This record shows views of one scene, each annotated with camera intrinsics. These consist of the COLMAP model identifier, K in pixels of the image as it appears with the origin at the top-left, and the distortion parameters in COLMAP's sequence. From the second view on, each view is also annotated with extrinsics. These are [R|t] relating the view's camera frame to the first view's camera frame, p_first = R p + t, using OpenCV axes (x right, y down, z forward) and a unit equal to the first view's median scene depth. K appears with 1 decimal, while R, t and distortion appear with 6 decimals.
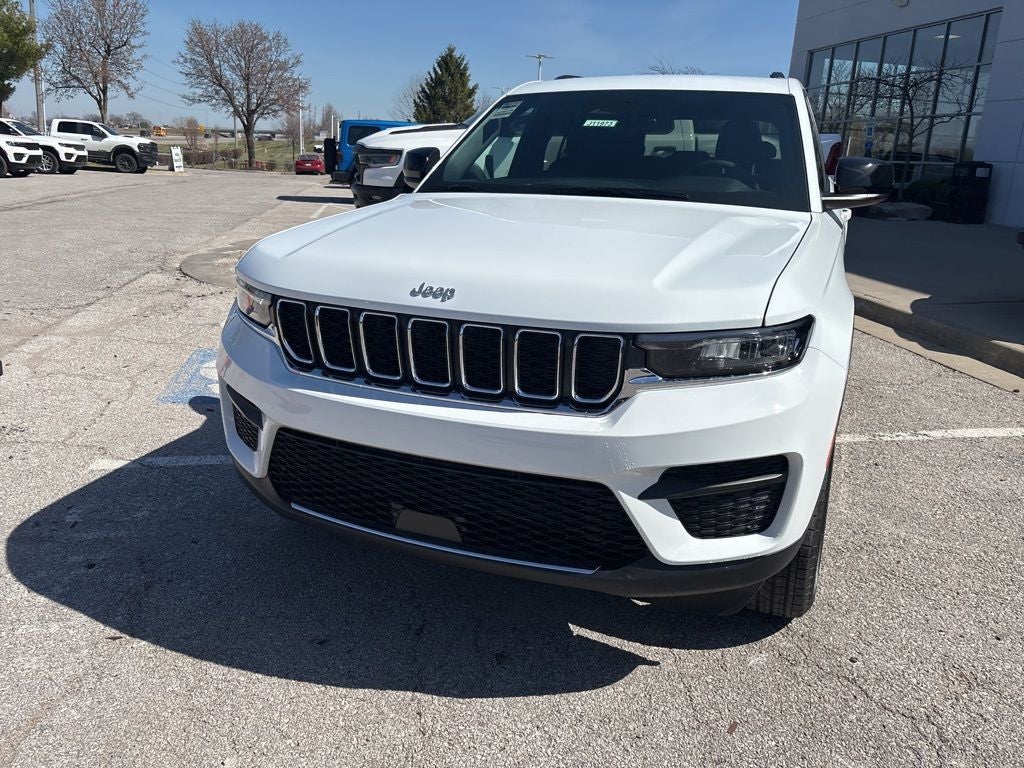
lens RADIAL K [[770.7, 0, 507.0], [0, 770.7, 396.6], [0, 0, 1]] dist [0.039678, -0.045321]
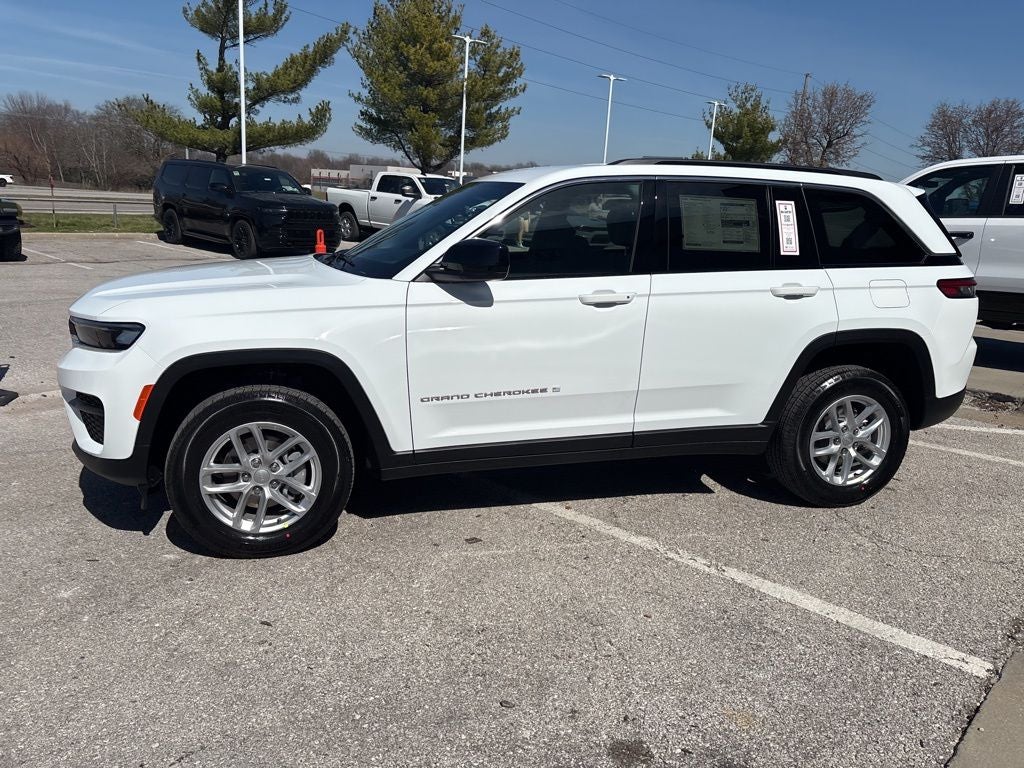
lens RADIAL K [[770.7, 0, 507.0], [0, 770.7, 396.6], [0, 0, 1]] dist [0.039678, -0.045321]
pose [[0.608737, 0.185904, -0.771284, 0.162739], [-0.259087, 0.965442, 0.028218, -0.015368], [0.749876, 0.182652, 0.635865, 0.042523]]
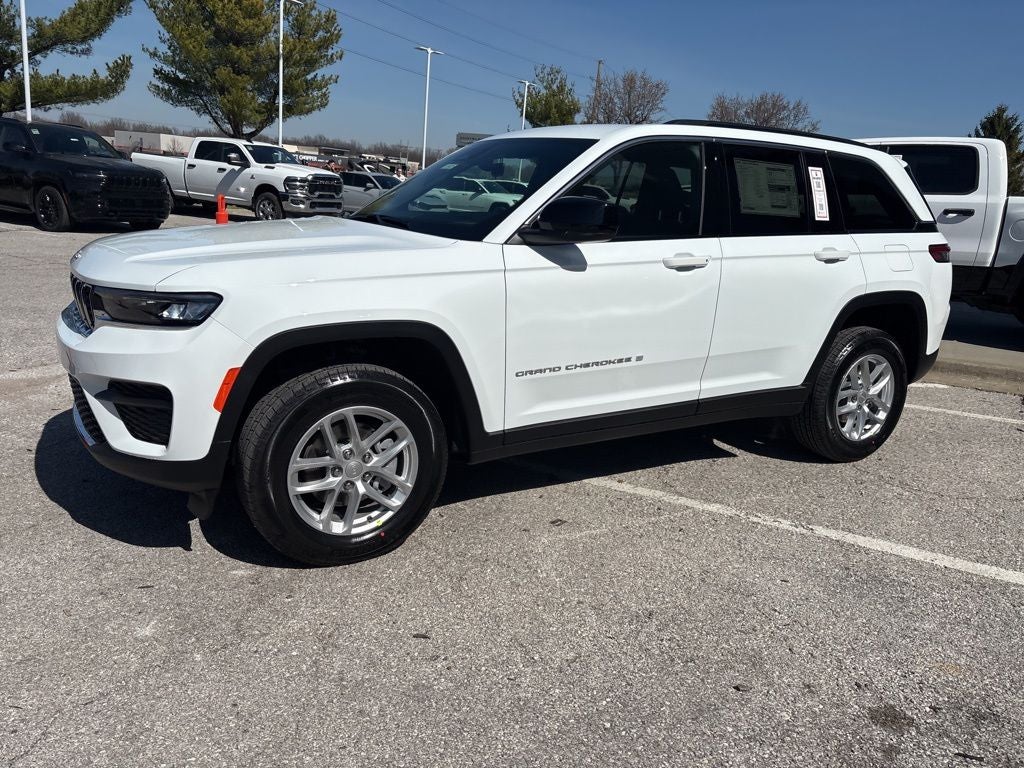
lens RADIAL K [[770.7, 0, 507.0], [0, 770.7, 396.6], [0, 0, 1]] dist [0.039678, -0.045321]
pose [[0.791326, 0.172248, -0.586629, 0.121187], [-0.217535, 0.976028, -0.006857, -0.002371], [0.571385, 0.133038, 0.809827, 0.016687]]
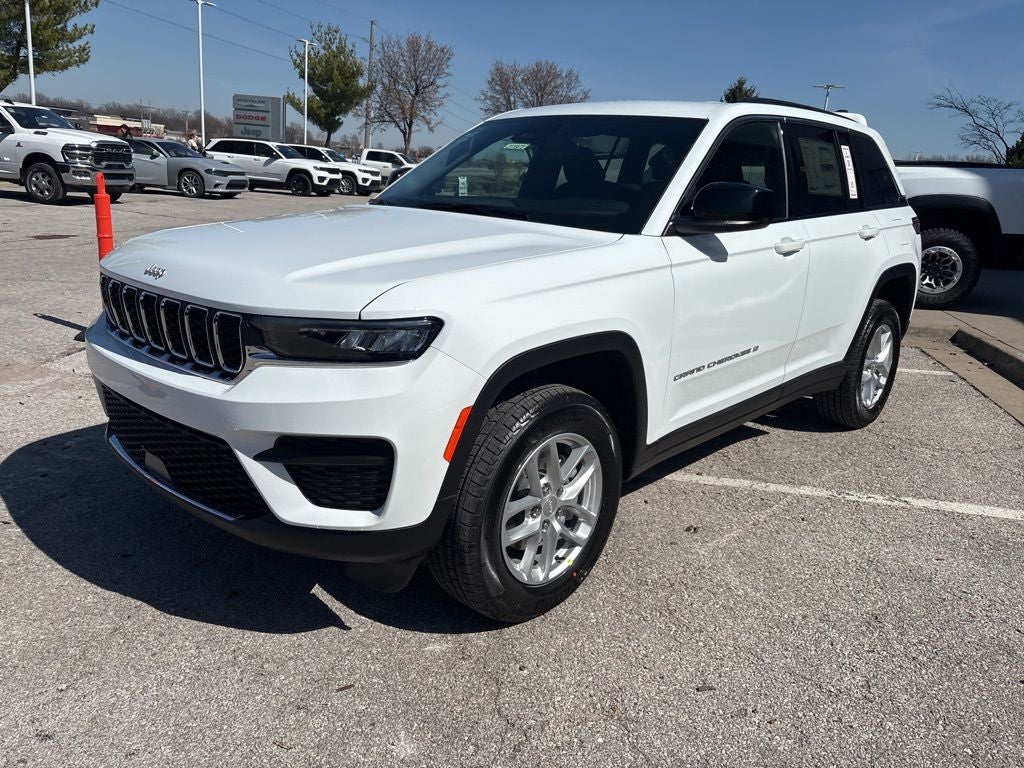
lens RADIAL K [[770.7, 0, 507.0], [0, 770.7, 396.6], [0, 0, 1]] dist [0.039678, -0.045321]
pose [[0.933463, 0.117892, -0.338746, 0.064854], [-0.130704, 0.991305, -0.015175, 0.000567], [0.334012, 0.058441, 0.940755, 0.002212]]
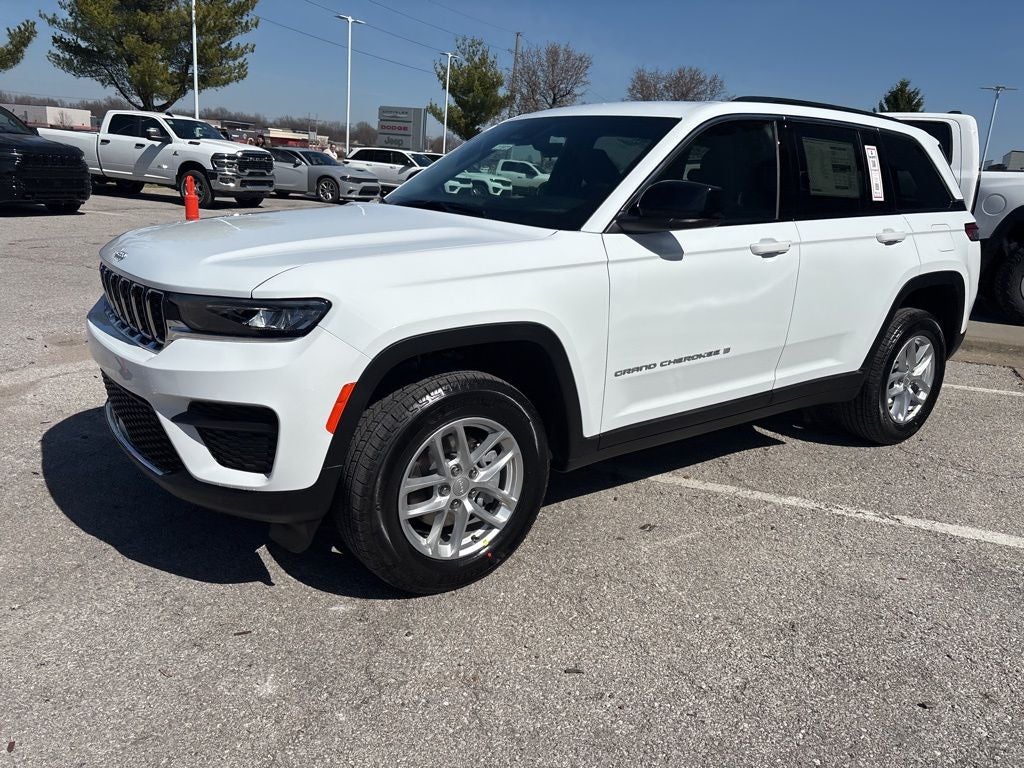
lens RADIAL K [[770.7, 0, 507.0], [0, 770.7, 396.6], [0, 0, 1]] dist [0.039678, -0.045321]
pose [[0.853077, 0.159876, -0.496688, 0.092911], [-0.182825, 0.983142, 0.002451, -0.001009], [0.488706, 0.088716, 0.867926, 0.009786]]
